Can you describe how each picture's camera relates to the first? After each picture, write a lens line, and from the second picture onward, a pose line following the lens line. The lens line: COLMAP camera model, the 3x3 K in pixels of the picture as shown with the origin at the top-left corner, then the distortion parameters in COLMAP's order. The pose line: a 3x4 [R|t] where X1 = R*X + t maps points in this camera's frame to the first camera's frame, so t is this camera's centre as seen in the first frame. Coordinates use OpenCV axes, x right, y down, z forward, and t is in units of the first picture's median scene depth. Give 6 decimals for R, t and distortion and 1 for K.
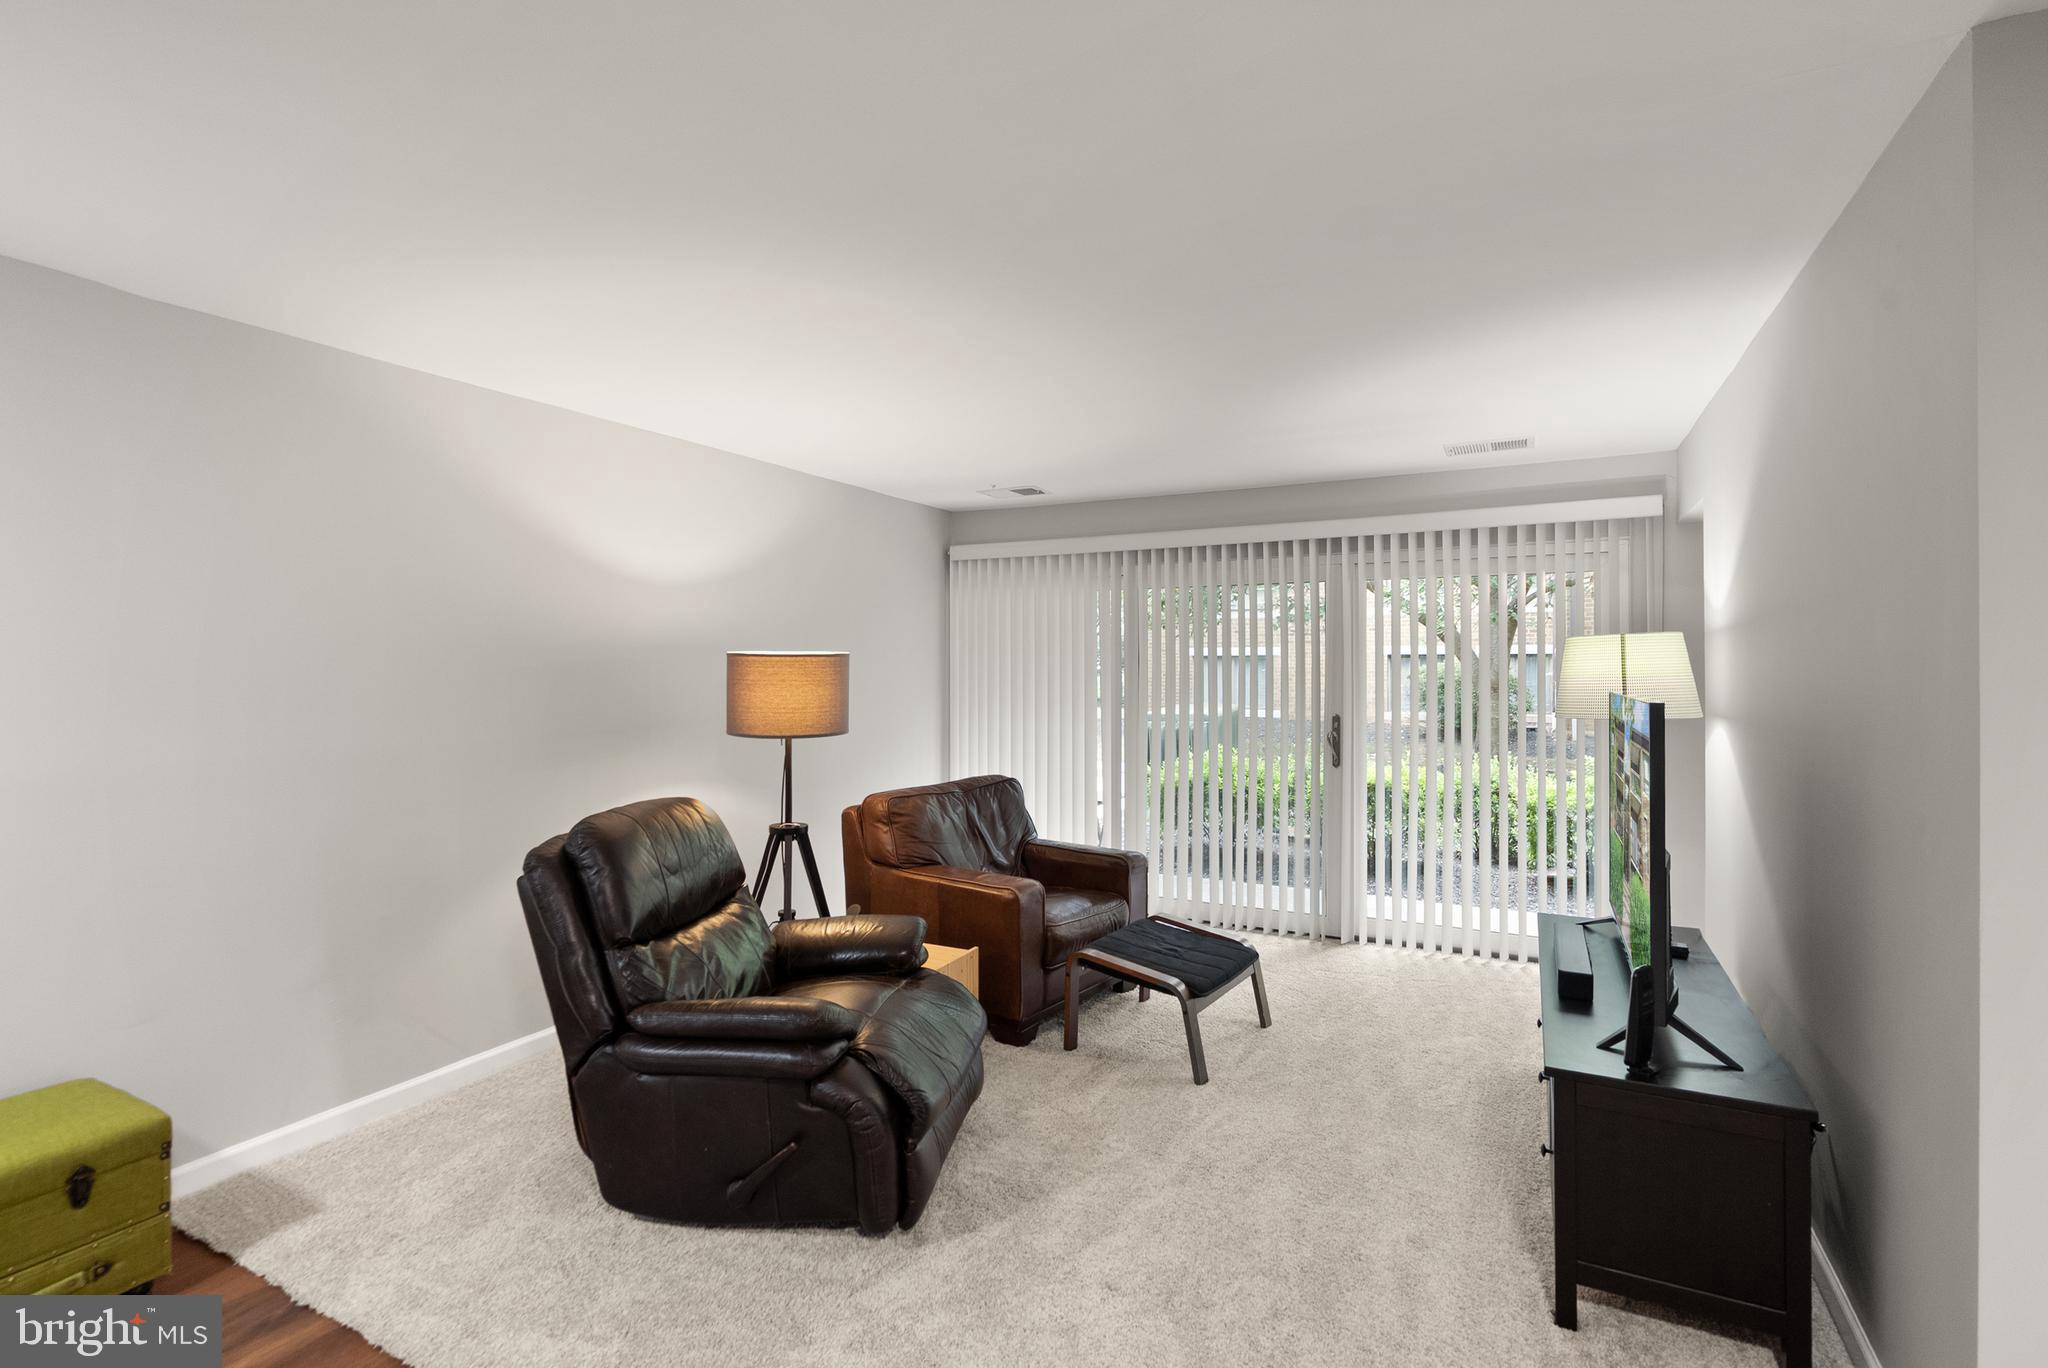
lens RADIAL K [[959.3, 0, 1006.9], [0, 959.3, 659.3], [0, 0, 1]] dist [-0.001834, 0.003522]
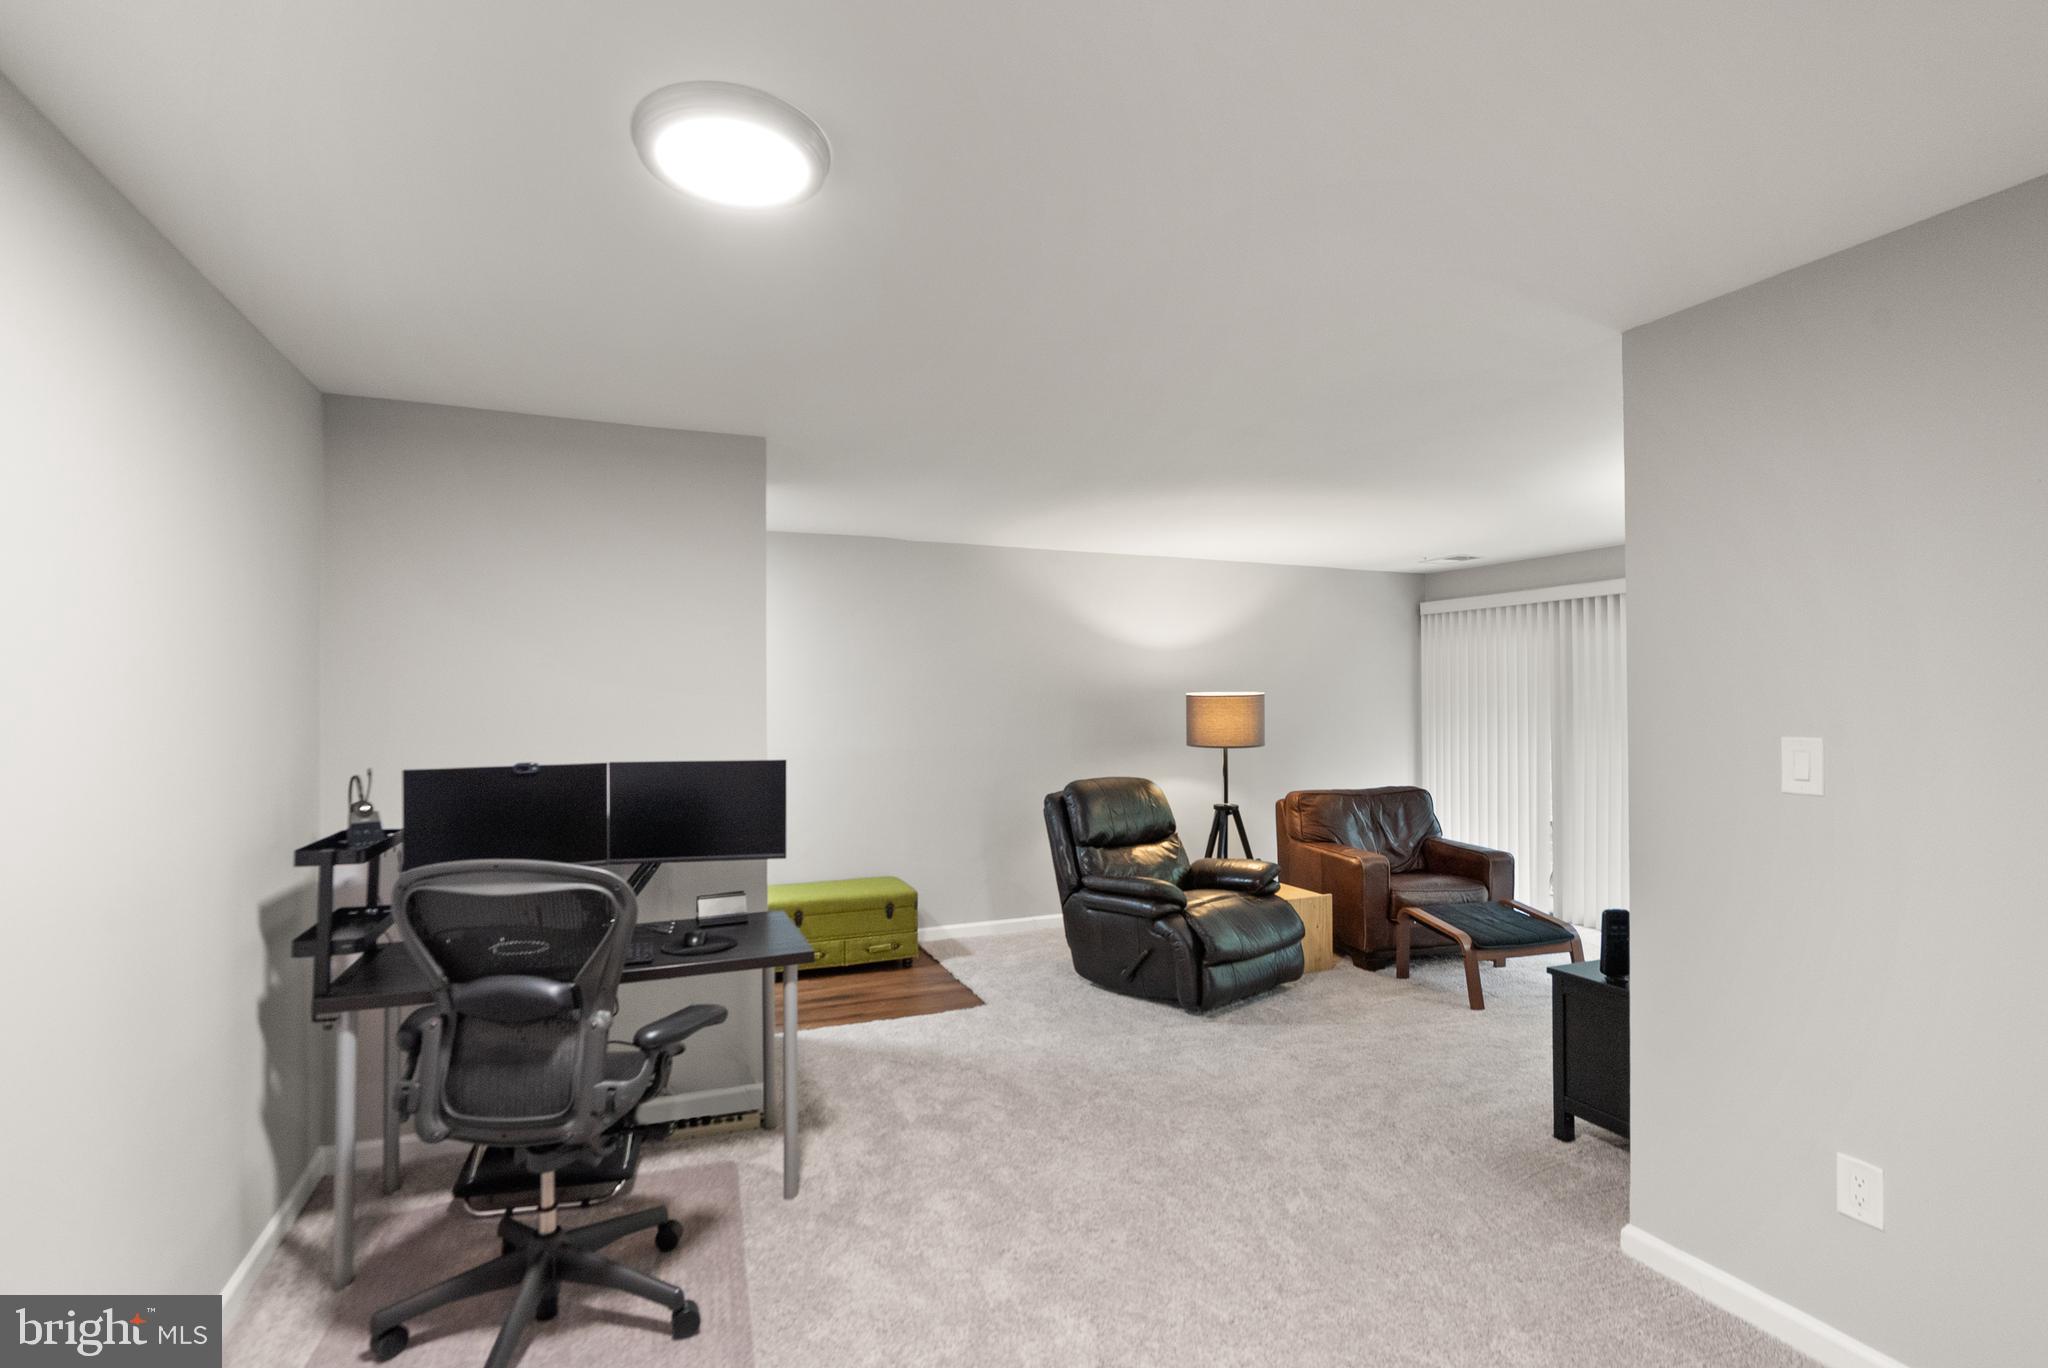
lens RADIAL K [[959.3, 0, 1025.8], [0, 959.3, 693.9], [0, 0, 1]] dist [-0.001834, 0.003522]
pose [[0.768496, -0.013560, -0.639711, 0.539019], [0.009703, 0.999907, -0.009539, 0.004999], [0.639781, 0.001123, 0.768556, -0.409734]]
